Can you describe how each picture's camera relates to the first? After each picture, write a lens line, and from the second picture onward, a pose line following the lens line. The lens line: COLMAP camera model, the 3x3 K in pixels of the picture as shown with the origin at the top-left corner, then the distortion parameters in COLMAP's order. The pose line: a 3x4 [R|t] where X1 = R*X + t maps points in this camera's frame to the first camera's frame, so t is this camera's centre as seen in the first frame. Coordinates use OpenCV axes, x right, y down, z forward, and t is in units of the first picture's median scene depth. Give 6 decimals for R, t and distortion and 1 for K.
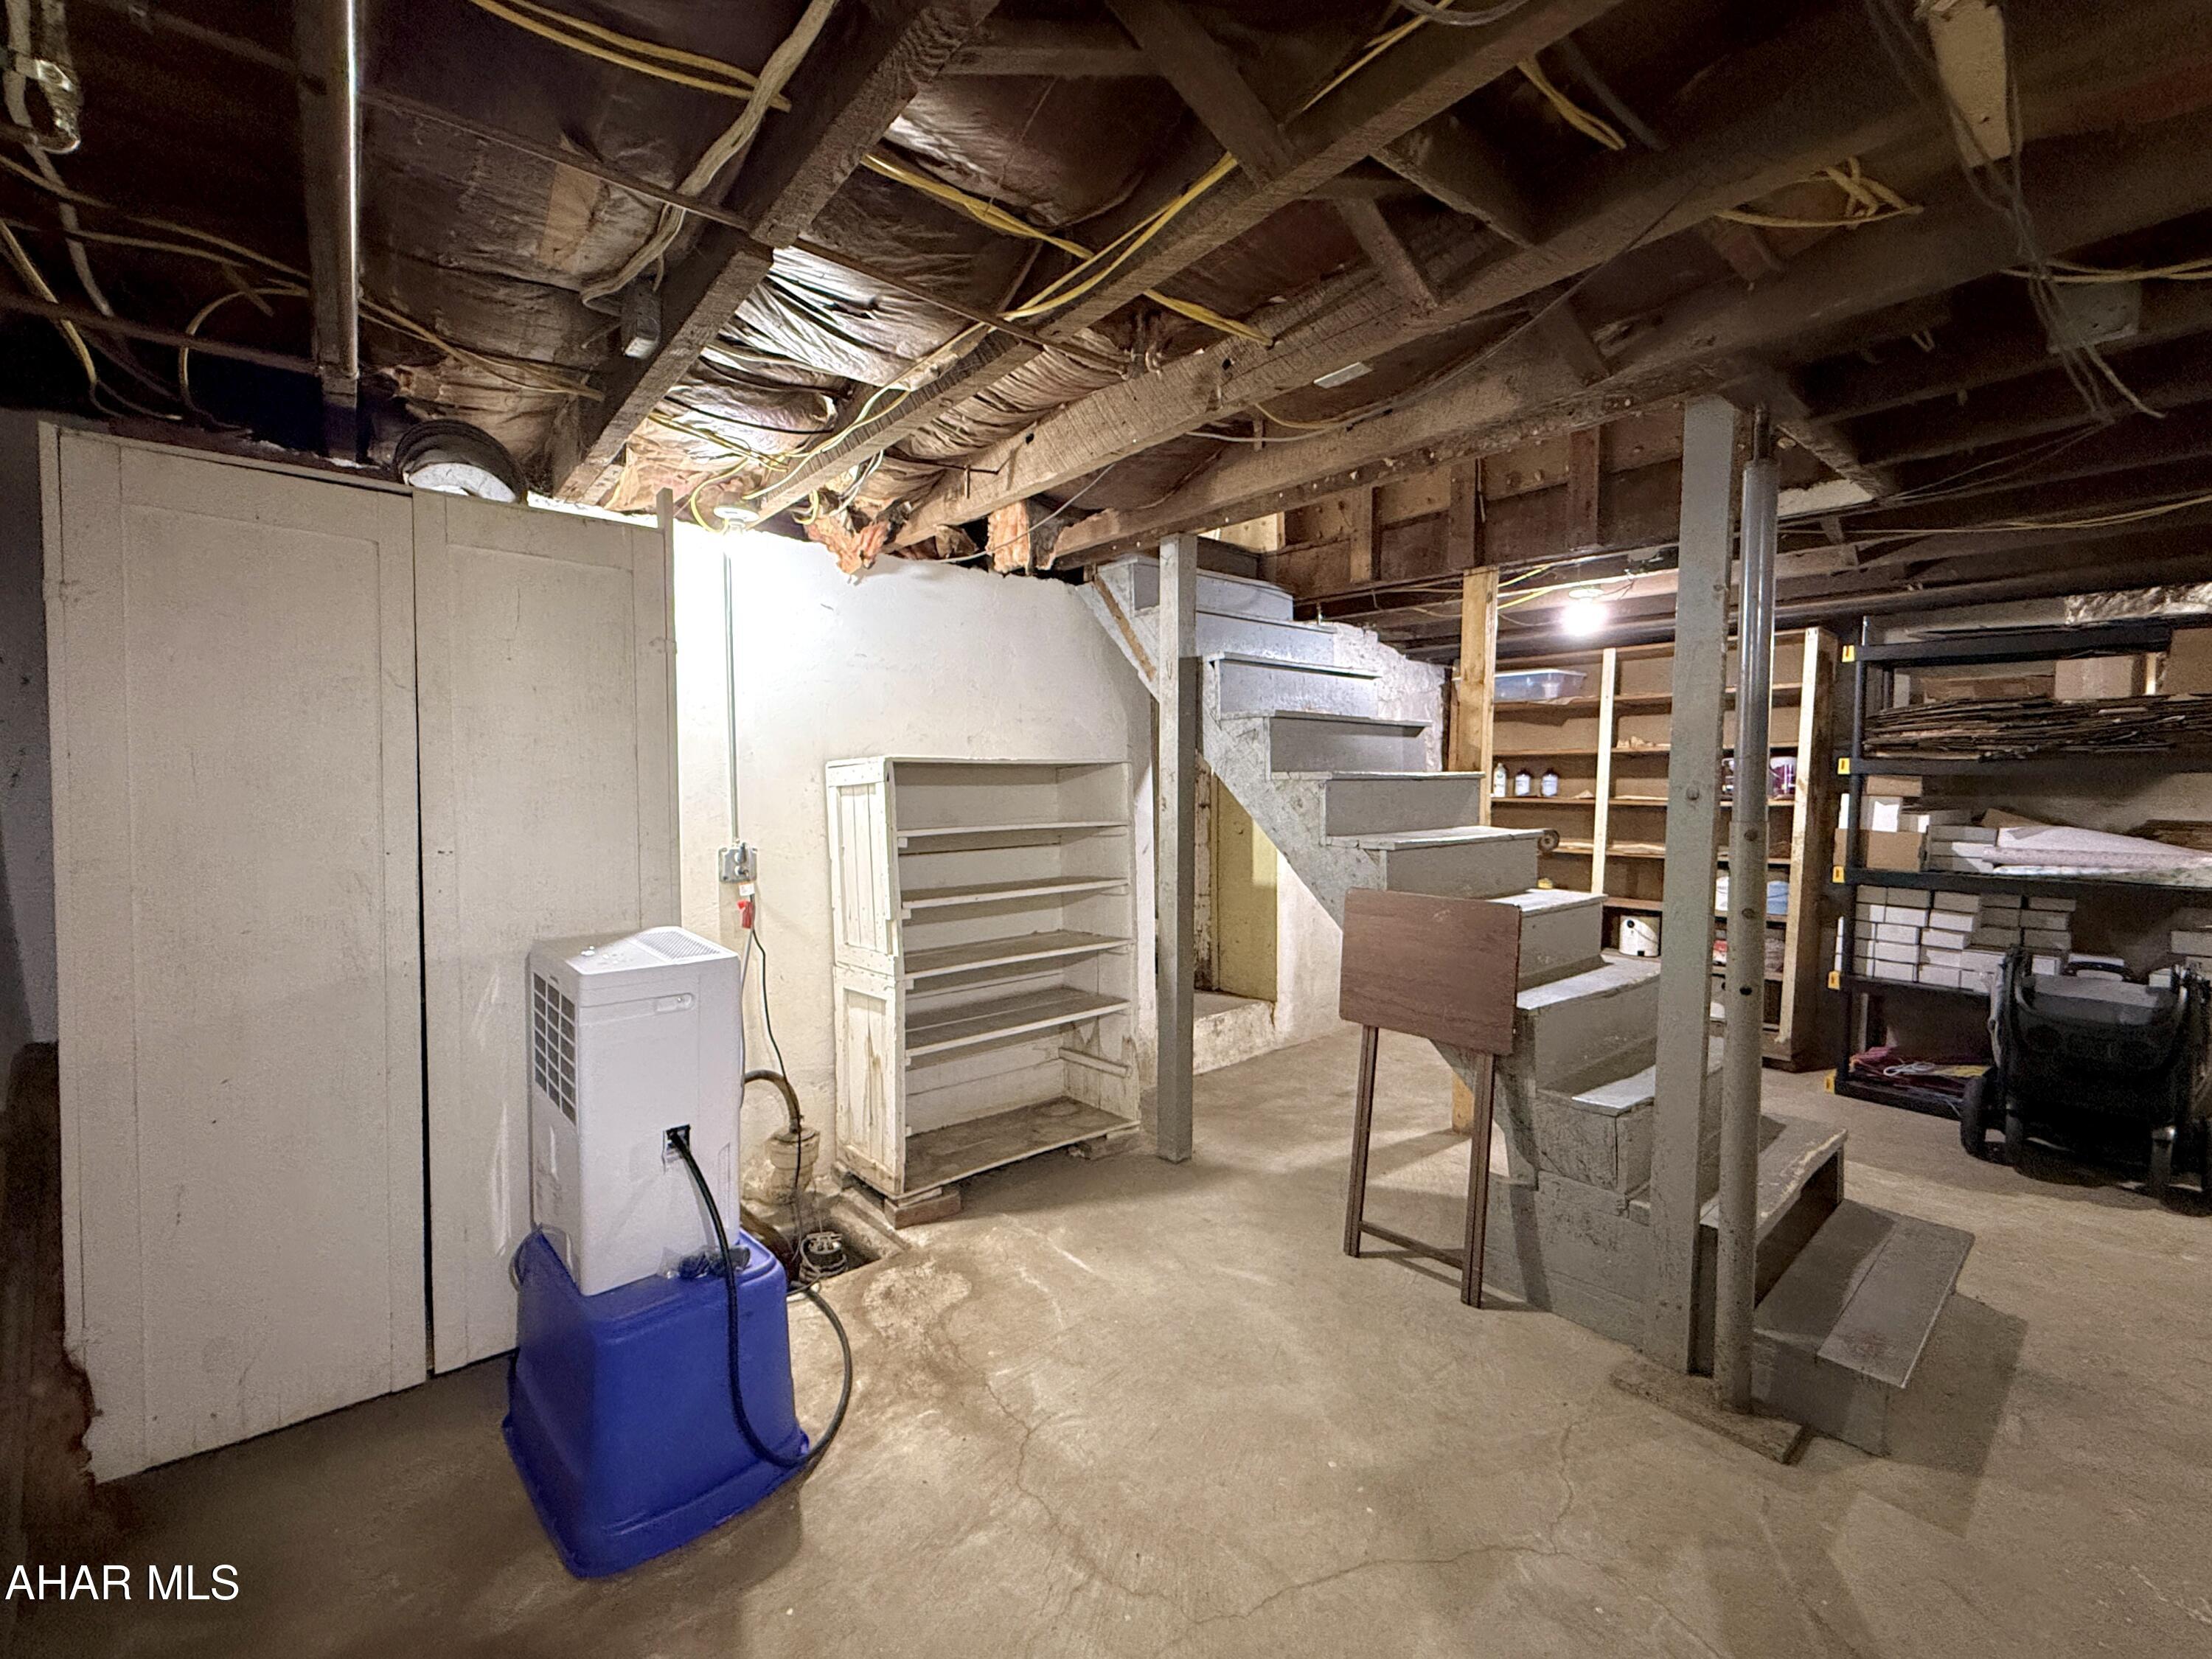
lens RADIAL K [[887.6, 0, 1106.0], [0, 887.6, 829.5], [0, 0, 1]] dist [-0.000128, -0.000005]
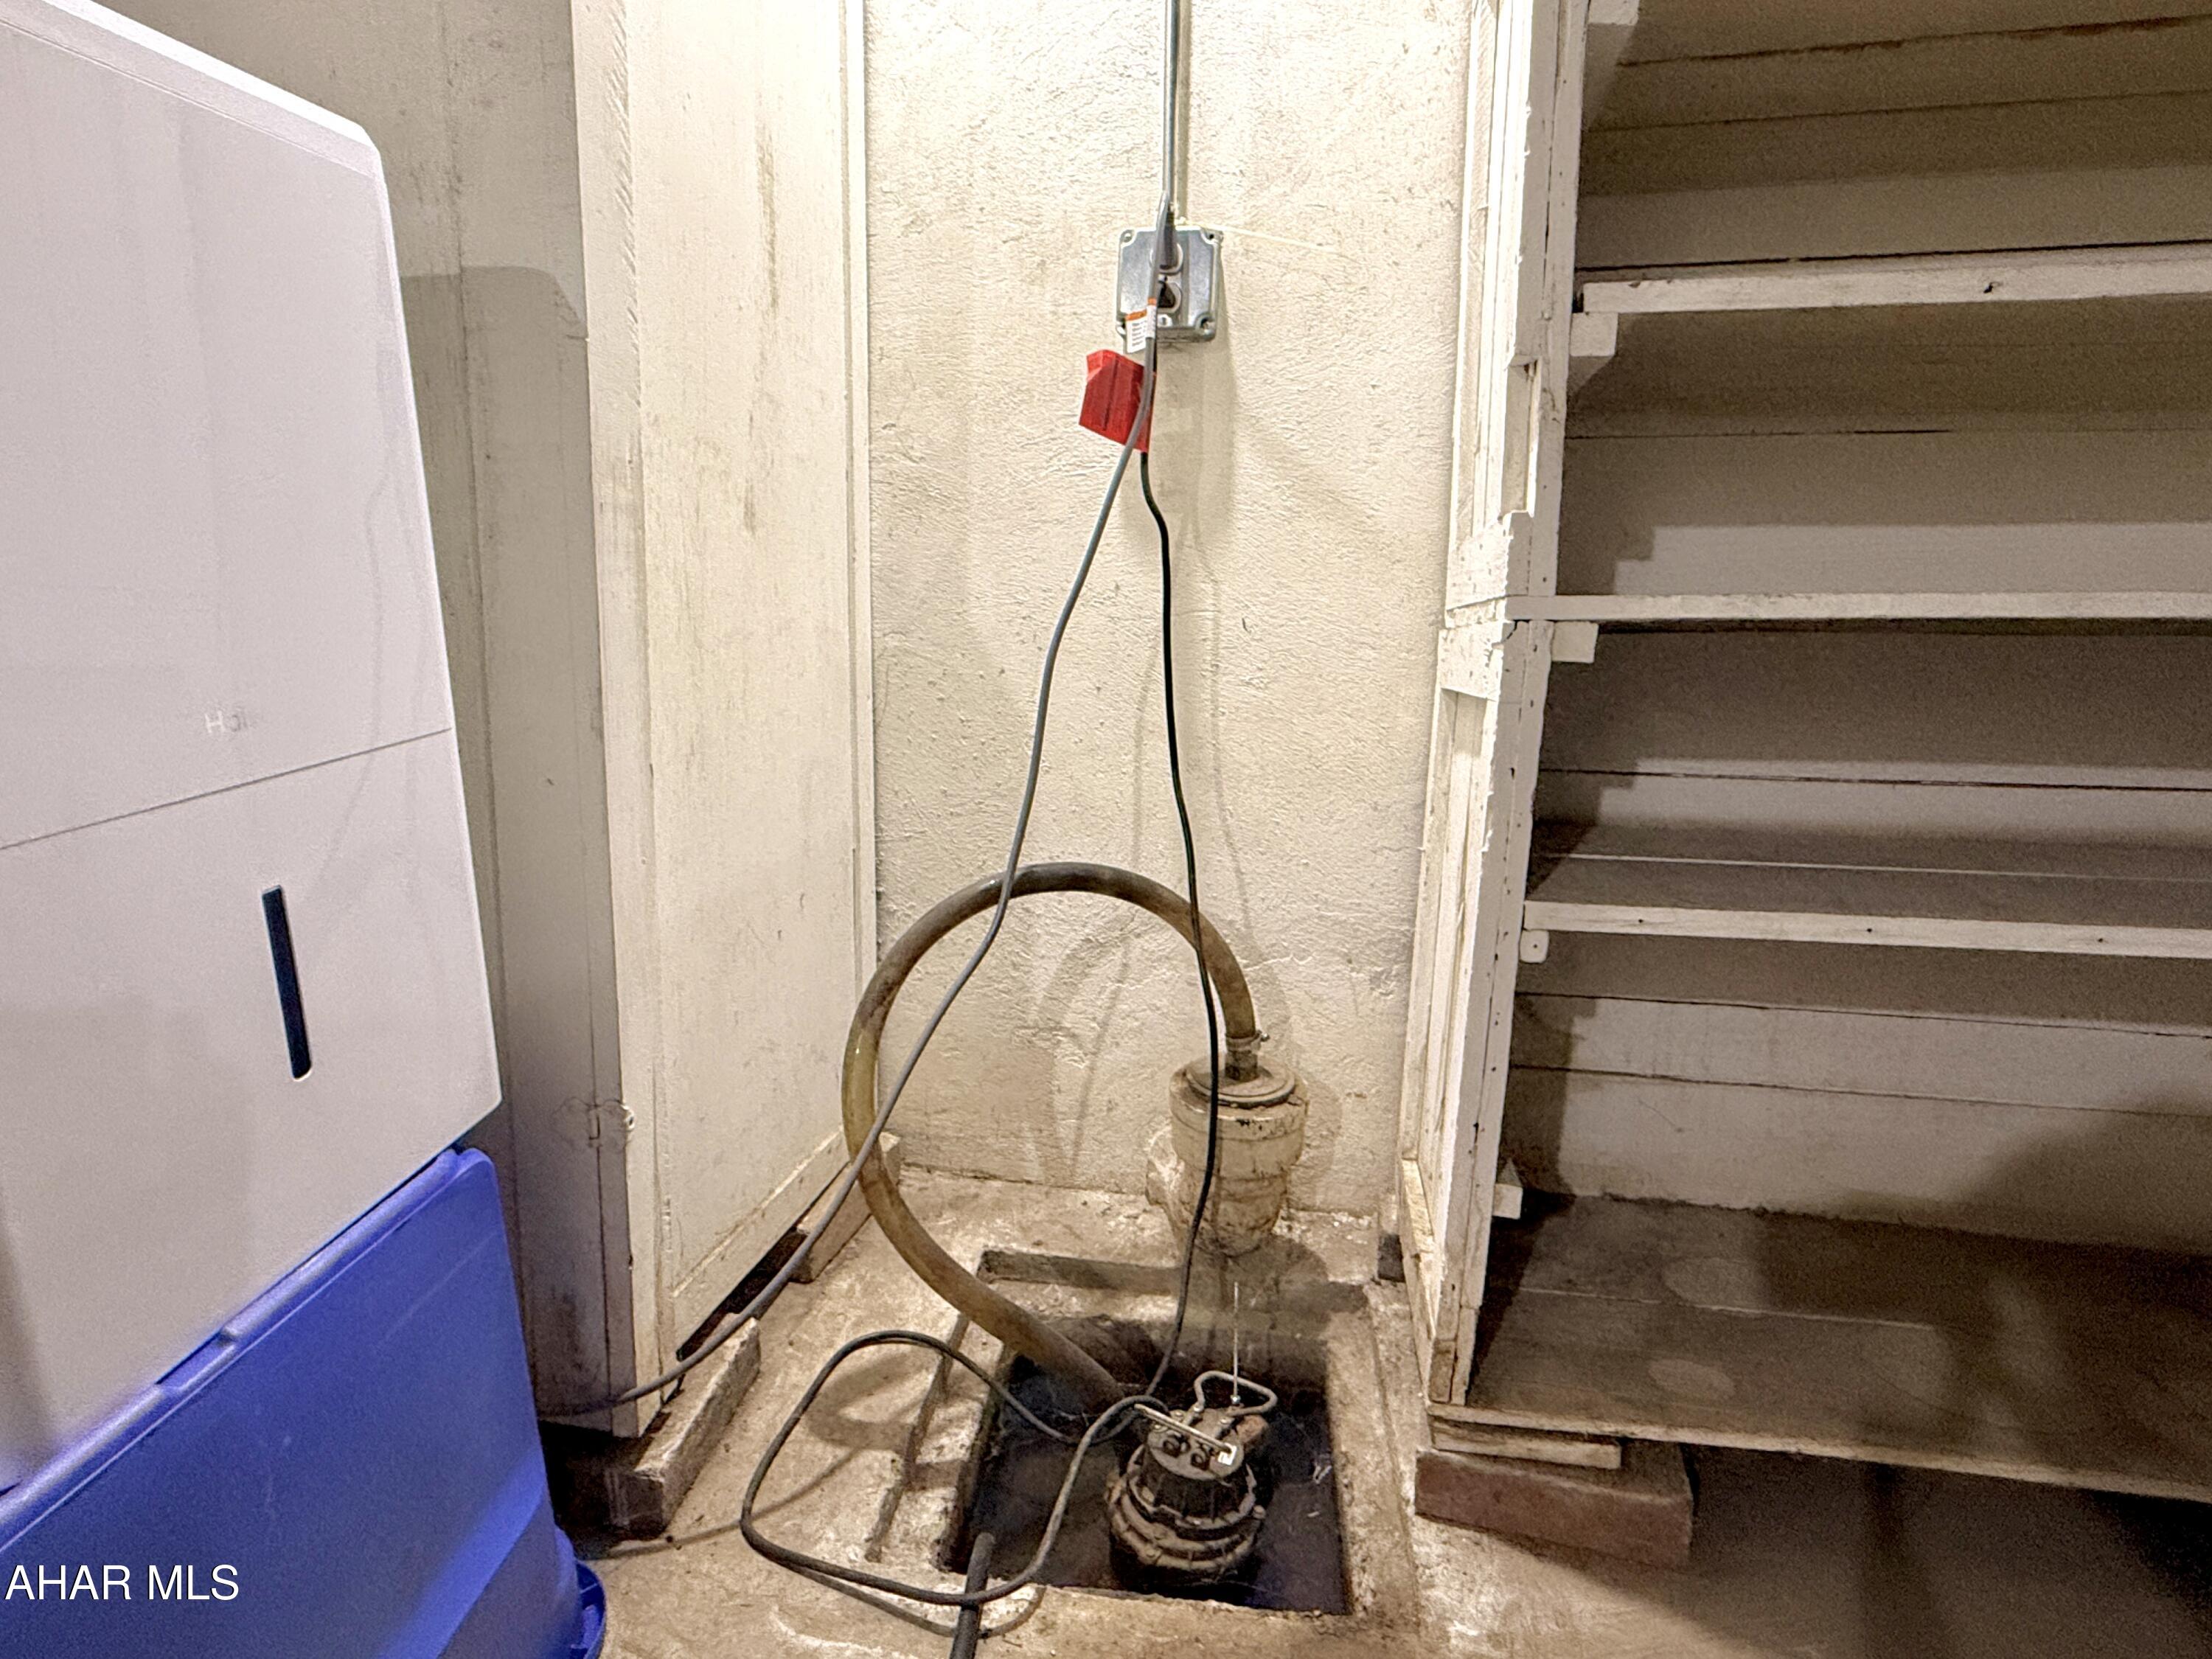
lens RADIAL K [[1167.8, 0, 1100.9], [0, 1167.8, 832.0], [0, 0, 1]] dist [0.001192, -0.000771]
pose [[0.648404, 0.165151, -0.743167, -0.059173], [-0.054760, 0.983775, 0.170843, 0.177479], [0.759324, -0.070080, 0.646928, 0.691511]]
